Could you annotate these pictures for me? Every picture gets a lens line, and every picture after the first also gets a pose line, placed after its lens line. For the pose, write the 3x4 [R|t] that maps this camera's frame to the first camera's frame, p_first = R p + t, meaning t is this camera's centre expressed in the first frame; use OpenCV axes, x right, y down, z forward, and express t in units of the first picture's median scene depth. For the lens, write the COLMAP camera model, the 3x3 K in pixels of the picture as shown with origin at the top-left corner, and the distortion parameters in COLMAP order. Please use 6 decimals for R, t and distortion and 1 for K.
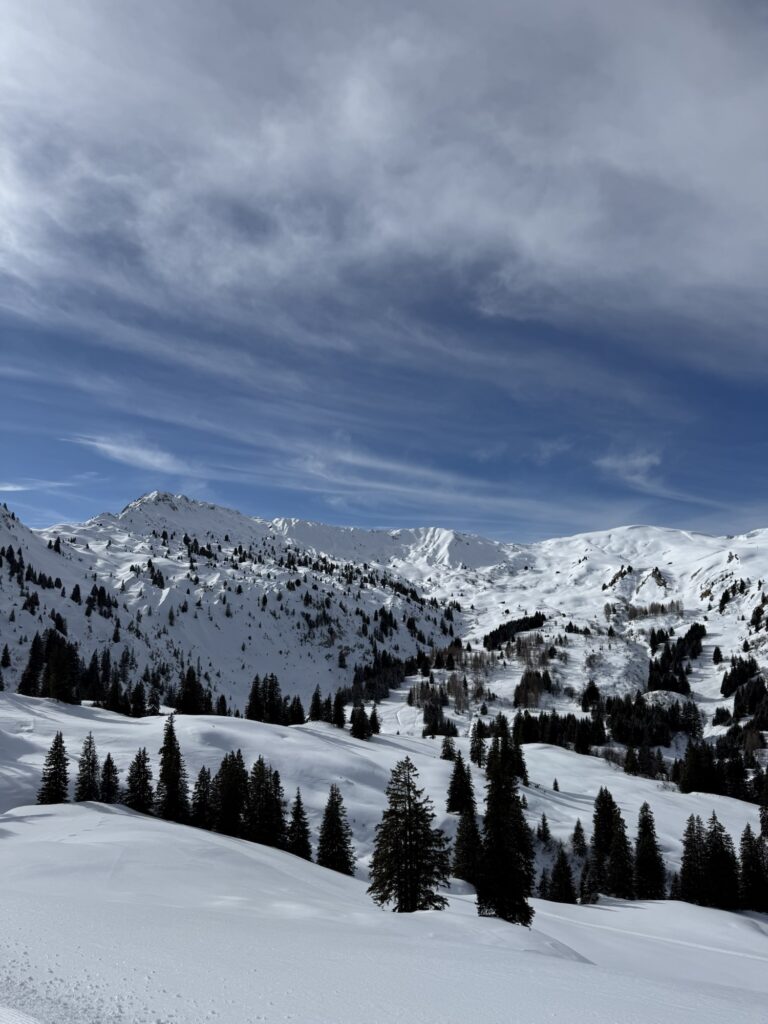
lens RADIAL K [[729.5, 0, 377.9], [0, 729.5, 520.8], [0, 0, 1]] dist [0.063830, -0.053259]
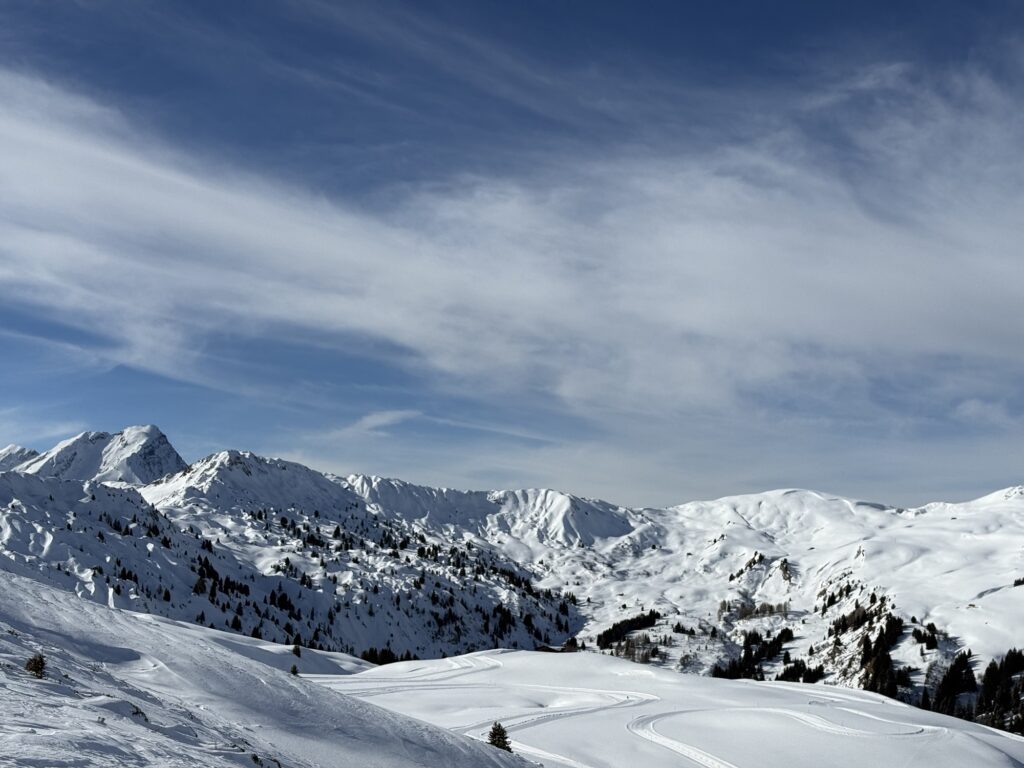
lens RADIAL K [[1462.3, 0, 508.0], [0, 1462.3, 379.3], [0, 0, 1]] dist [0.105234, 0.000000]
pose [[0.997491, 0.027286, 0.065321, -0.118787], [-0.027960, 0.999565, 0.009436, -0.202881], [-0.065036, -0.011238, 0.997820, -0.984764]]
